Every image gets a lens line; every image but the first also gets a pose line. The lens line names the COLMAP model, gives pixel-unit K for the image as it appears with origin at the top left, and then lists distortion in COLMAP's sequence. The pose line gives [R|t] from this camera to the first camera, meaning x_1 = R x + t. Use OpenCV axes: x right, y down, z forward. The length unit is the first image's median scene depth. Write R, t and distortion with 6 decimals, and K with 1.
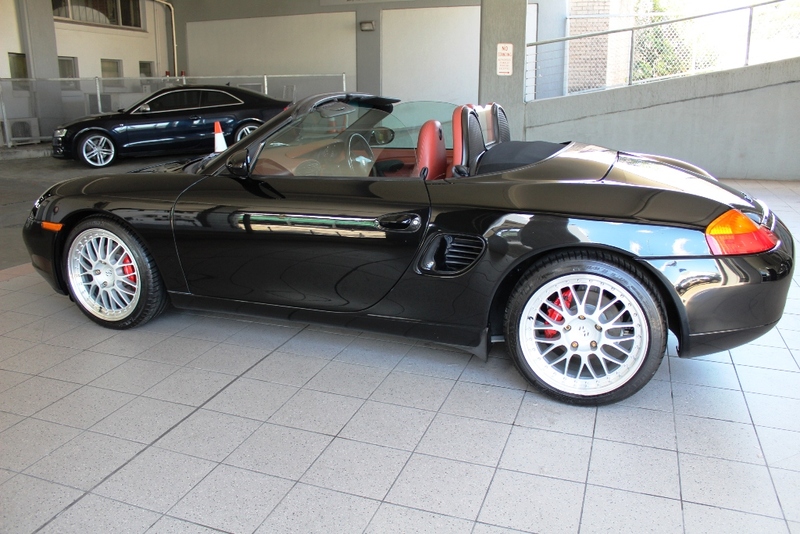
lens RADIAL K [[652.6, 0, 398.5], [0, 652.6, 273.9], [0, 0, 1]] dist [-0.161256, 0.137263]
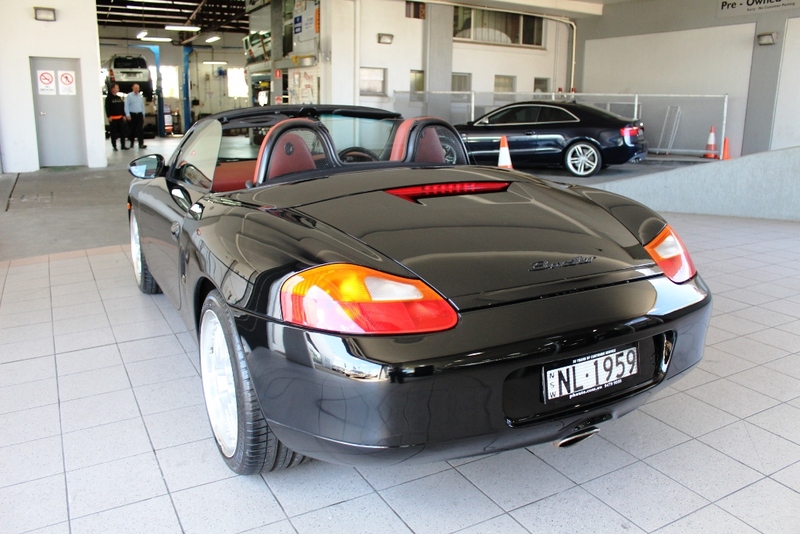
lens RADIAL K [[652.6, 0, 405.4], [0, 652.6, 269.7], [0, 0, 1]] dist [-0.161256, 0.137263]
pose [[0.757136, 0.165961, -0.631824, 0.177555], [-0.187523, 0.981701, 0.033148, -0.022925], [0.625763, 0.093384, 0.774403, 0.084590]]
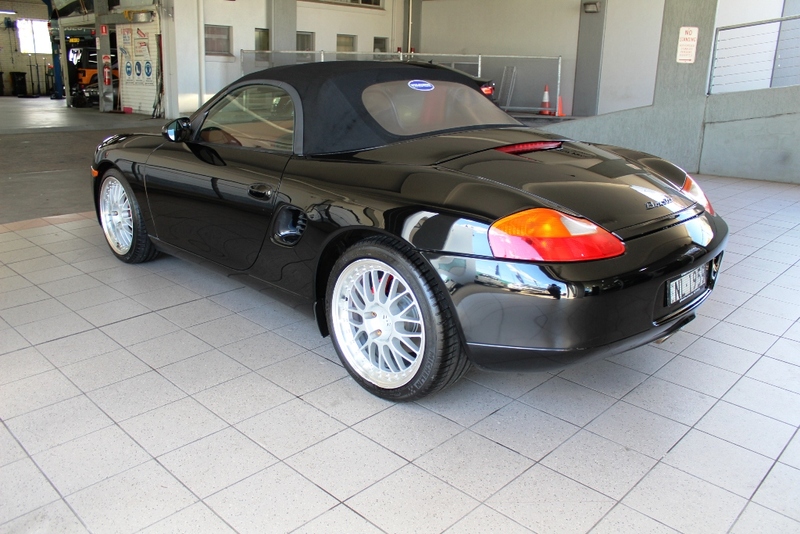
lens RADIAL K [[652.6, 0, 404.1], [0, 652.6, 281.0], [0, 0, 1]] dist [-0.161256, 0.137263]
pose [[0.914283, 0.149425, -0.376508, 0.121617], [-0.135497, 0.988749, 0.063375, -0.006201], [0.381742, -0.006927, 0.924243, 0.020984]]
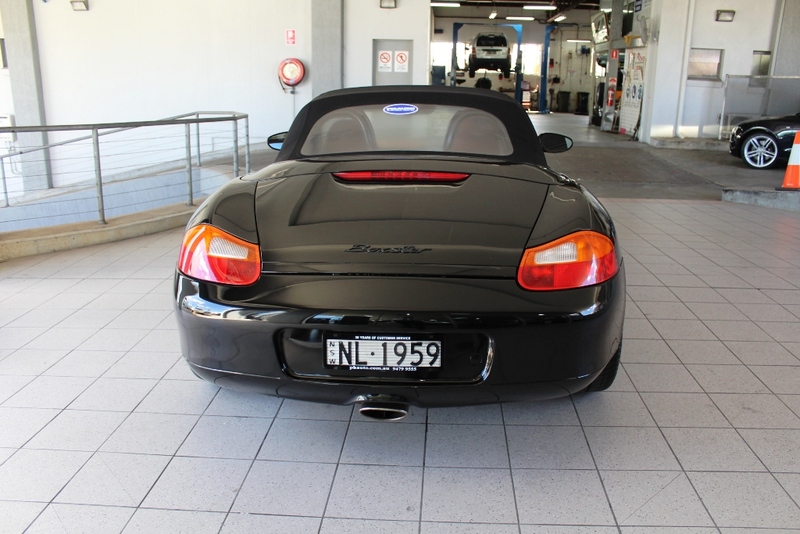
lens RADIAL K [[652.6, 0, 403.6], [0, 652.6, 279.2], [0, 0, 1]] dist [-0.161256, 0.137263]
pose [[0.294699, 0.283168, -0.912671, 0.242821], [-0.270124, 0.940819, 0.204679, -0.046696], [0.916616, 0.186216, 0.353749, 0.150312]]
